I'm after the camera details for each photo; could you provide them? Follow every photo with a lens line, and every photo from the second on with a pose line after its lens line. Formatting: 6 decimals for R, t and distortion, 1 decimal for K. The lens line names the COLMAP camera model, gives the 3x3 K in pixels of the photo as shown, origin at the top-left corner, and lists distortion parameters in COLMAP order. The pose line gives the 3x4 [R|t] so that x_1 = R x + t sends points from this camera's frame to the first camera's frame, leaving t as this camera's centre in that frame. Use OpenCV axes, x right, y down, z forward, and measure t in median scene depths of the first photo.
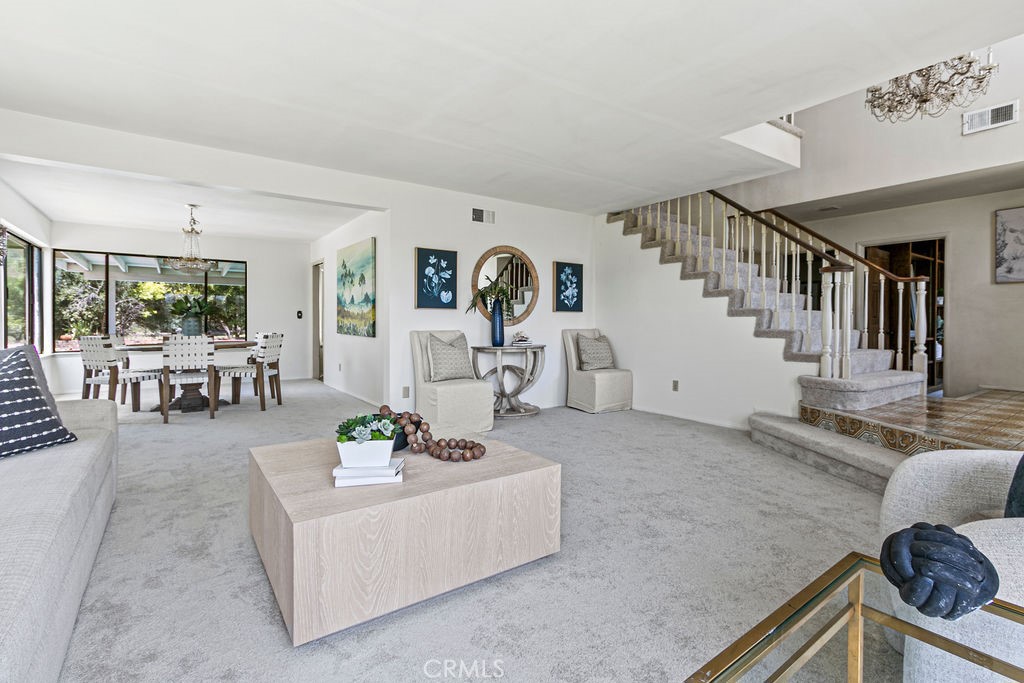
lens RADIAL K [[470.2, 0, 512.0], [0, 470.2, 341.5], [0, 0, 1]] dist [-0.000183, -0.000091]
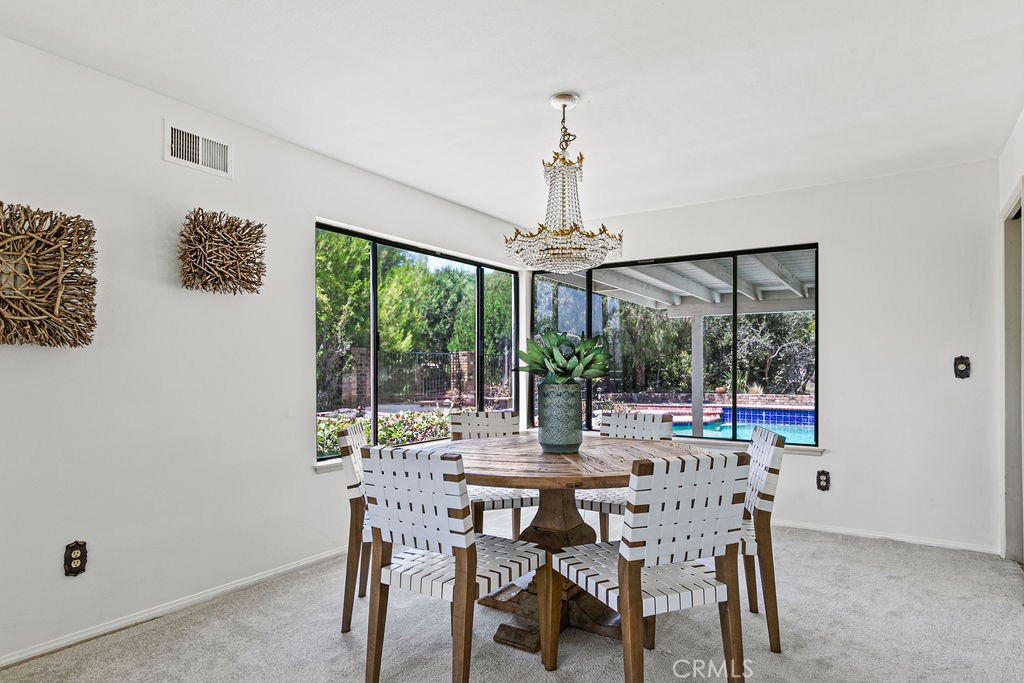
lens RADIAL K [[613.7, 0, 510.6], [0, 613.7, 370.7], [0, 0, 1]] dist [0.000054, -0.000062]
pose [[0.376878, 0.004374, -0.926253, -0.251799], [-0.038367, 0.999204, -0.010893, -0.062157], [0.925468, 0.039643, 0.376746, 0.865663]]
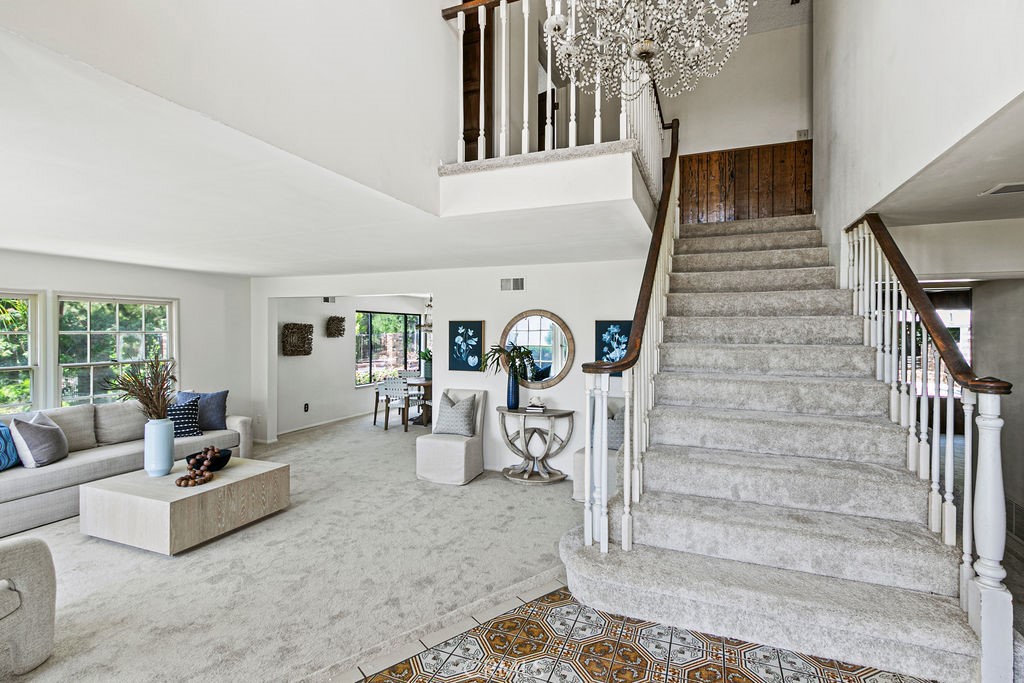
lens RADIAL K [[484.5, 0, 512.0], [0, 484.5, 341.5], [0, 0, 1]] dist [0.000100, -0.000069]
pose [[0.542907, 0.013761, -0.839680, 0.875270], [-0.037758, 0.999255, -0.008036, -0.131363], [0.838944, 0.036067, 0.543021, 0.416820]]
